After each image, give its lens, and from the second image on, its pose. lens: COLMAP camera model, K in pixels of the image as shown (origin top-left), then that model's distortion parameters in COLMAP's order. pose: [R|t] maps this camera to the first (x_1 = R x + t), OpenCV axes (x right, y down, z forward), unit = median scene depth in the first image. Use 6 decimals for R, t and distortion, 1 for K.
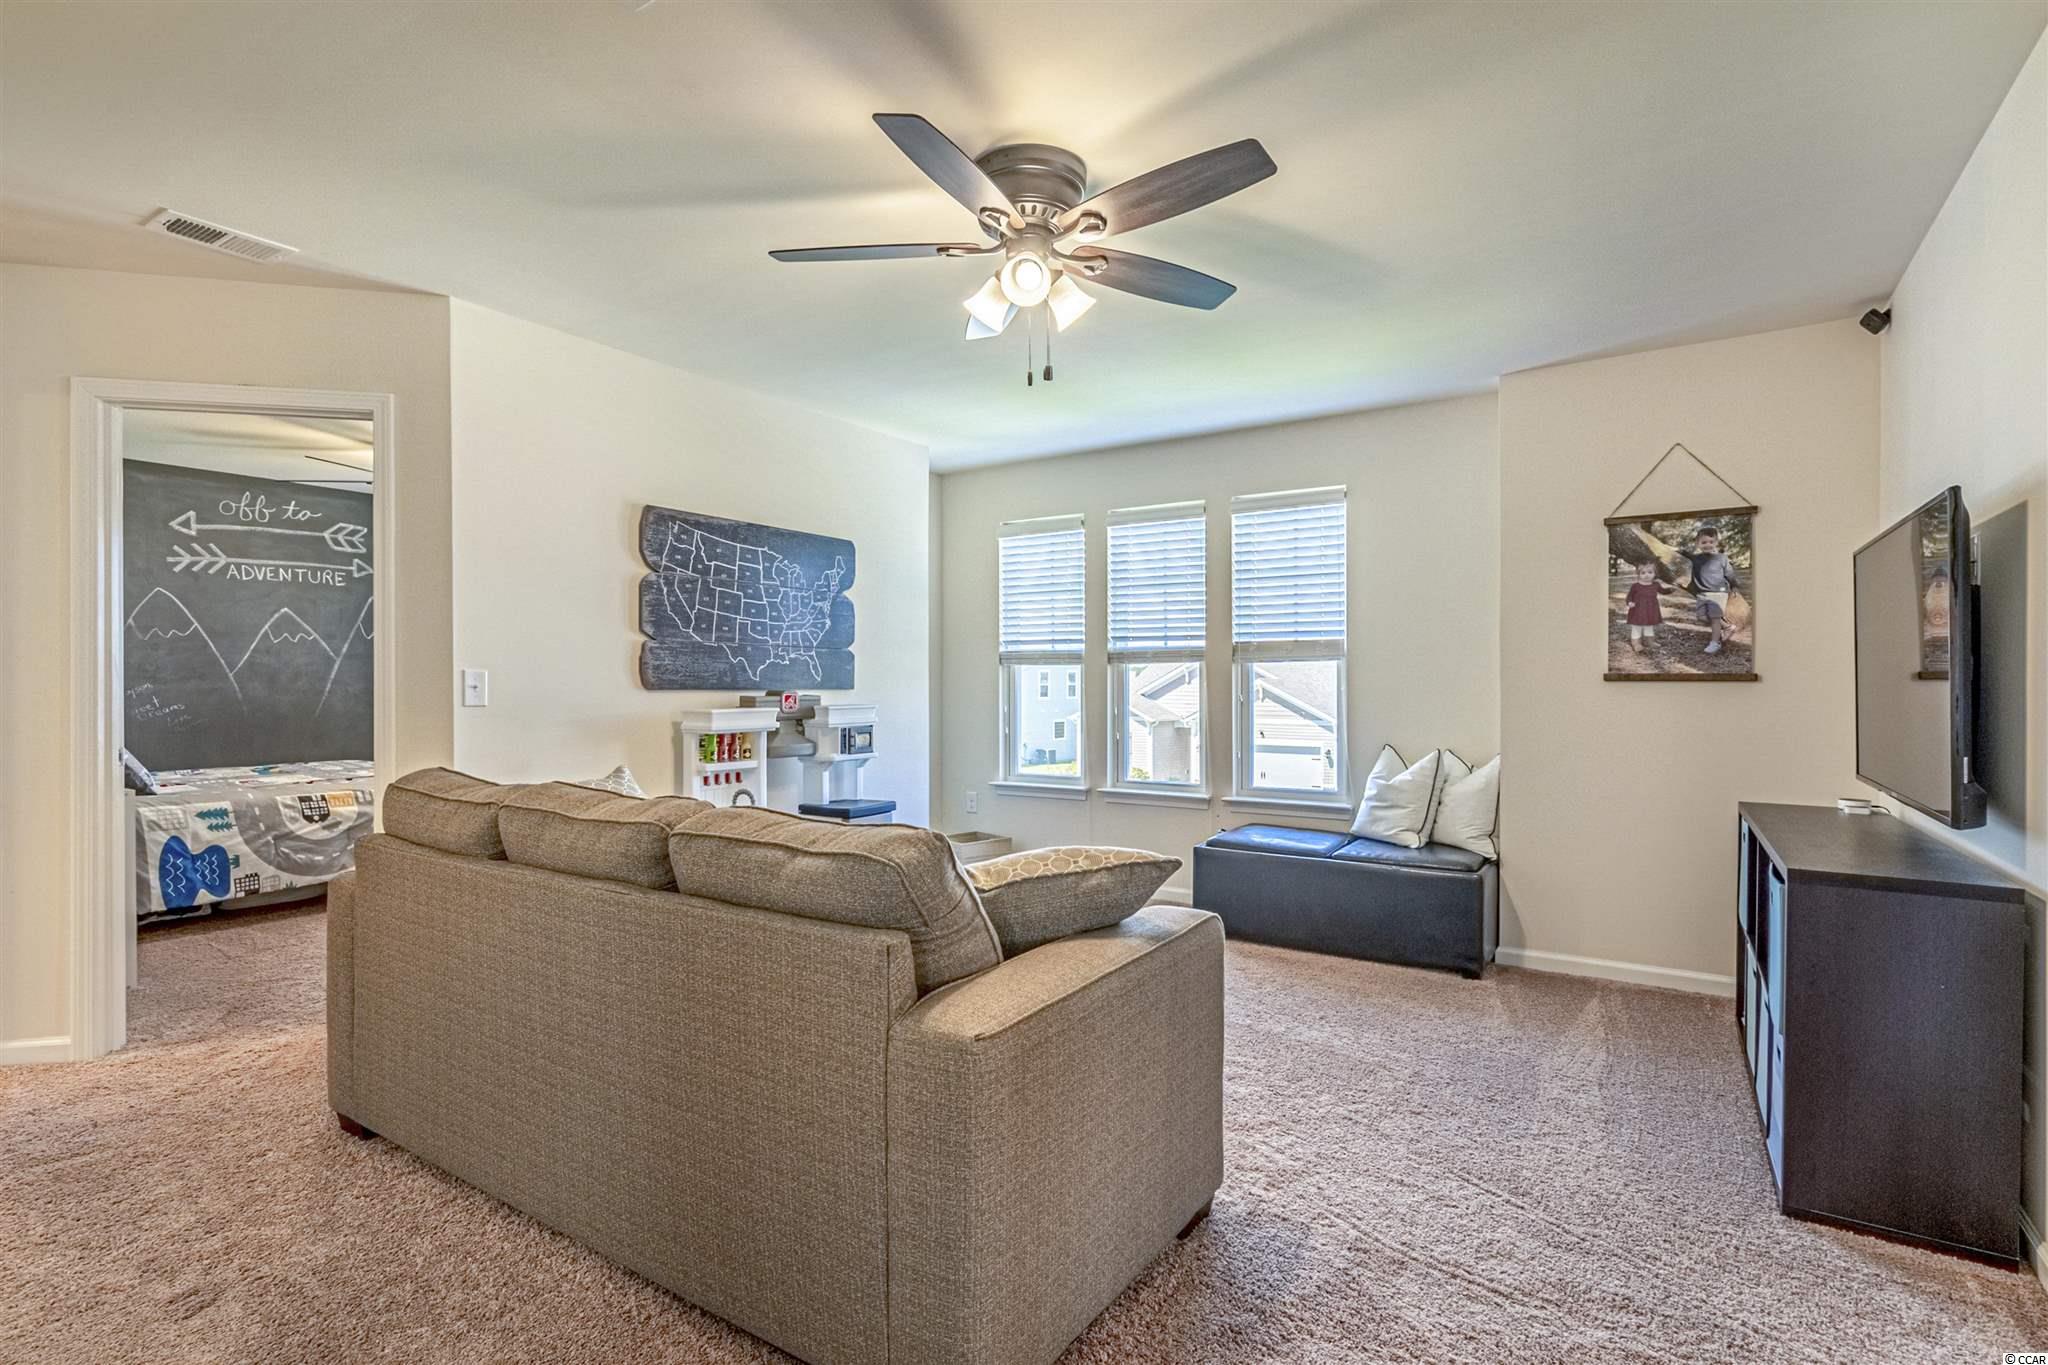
lens RADIAL K [[974.0, 0, 1030.7], [0, 974.0, 696.6], [0, 0, 1]] dist [-0.001784, 0.000321]
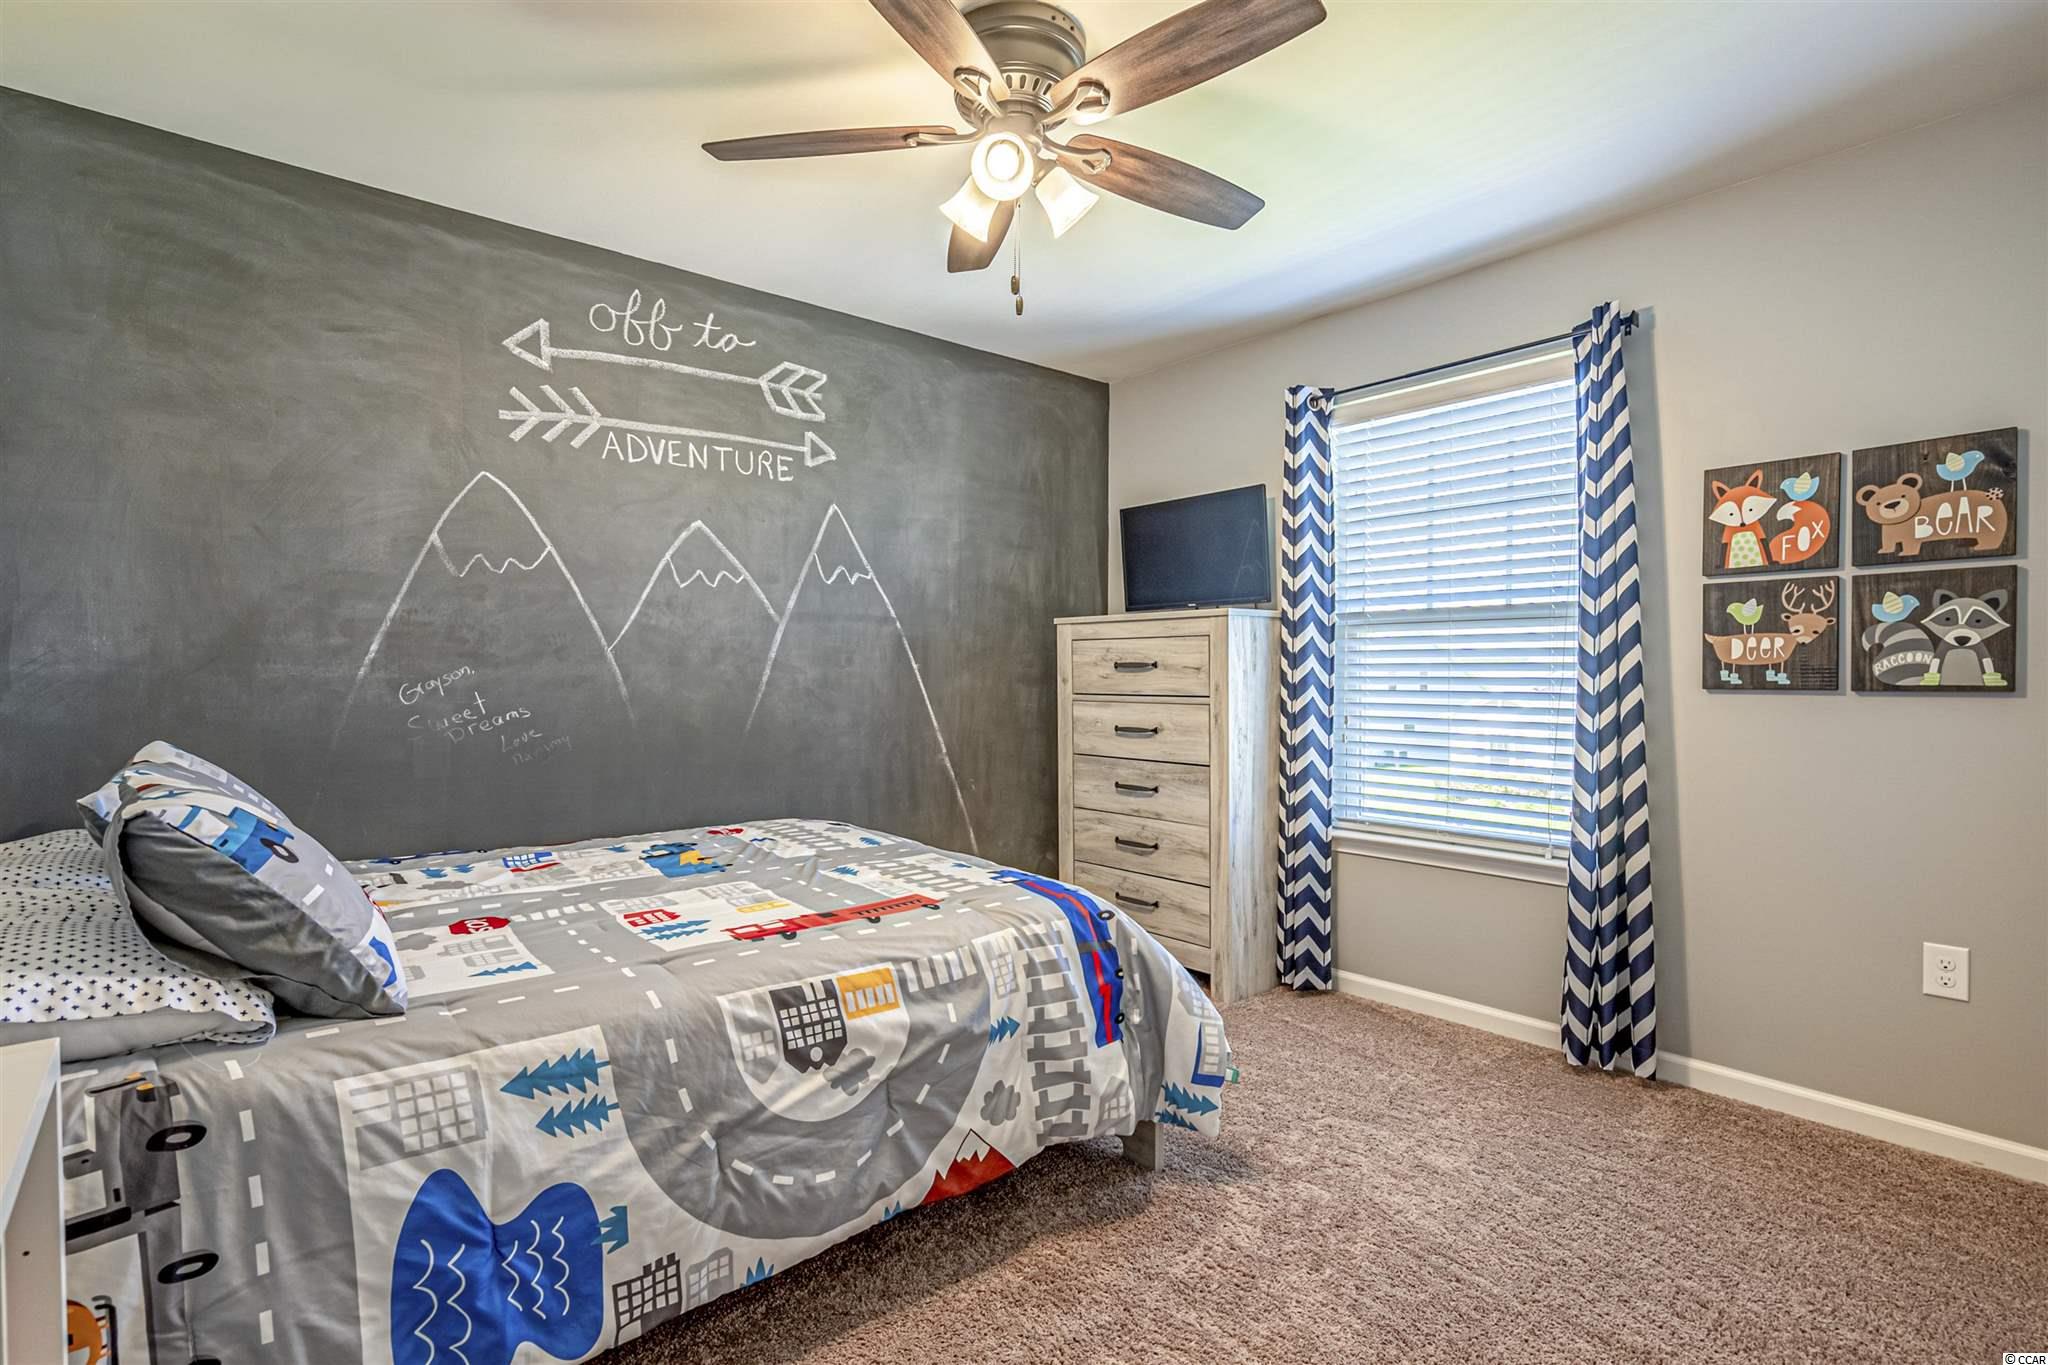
lens RADIAL K [[974.0, 0, 1030.7], [0, 974.0, 696.6], [0, 0, 1]] dist [-0.001784, 0.000321]
pose [[0.959833, 0.004405, -0.280538, -0.496994], [-0.002365, 0.999968, 0.007608, -0.002731], [0.280563, -0.006639, 0.959813, 0.609106]]
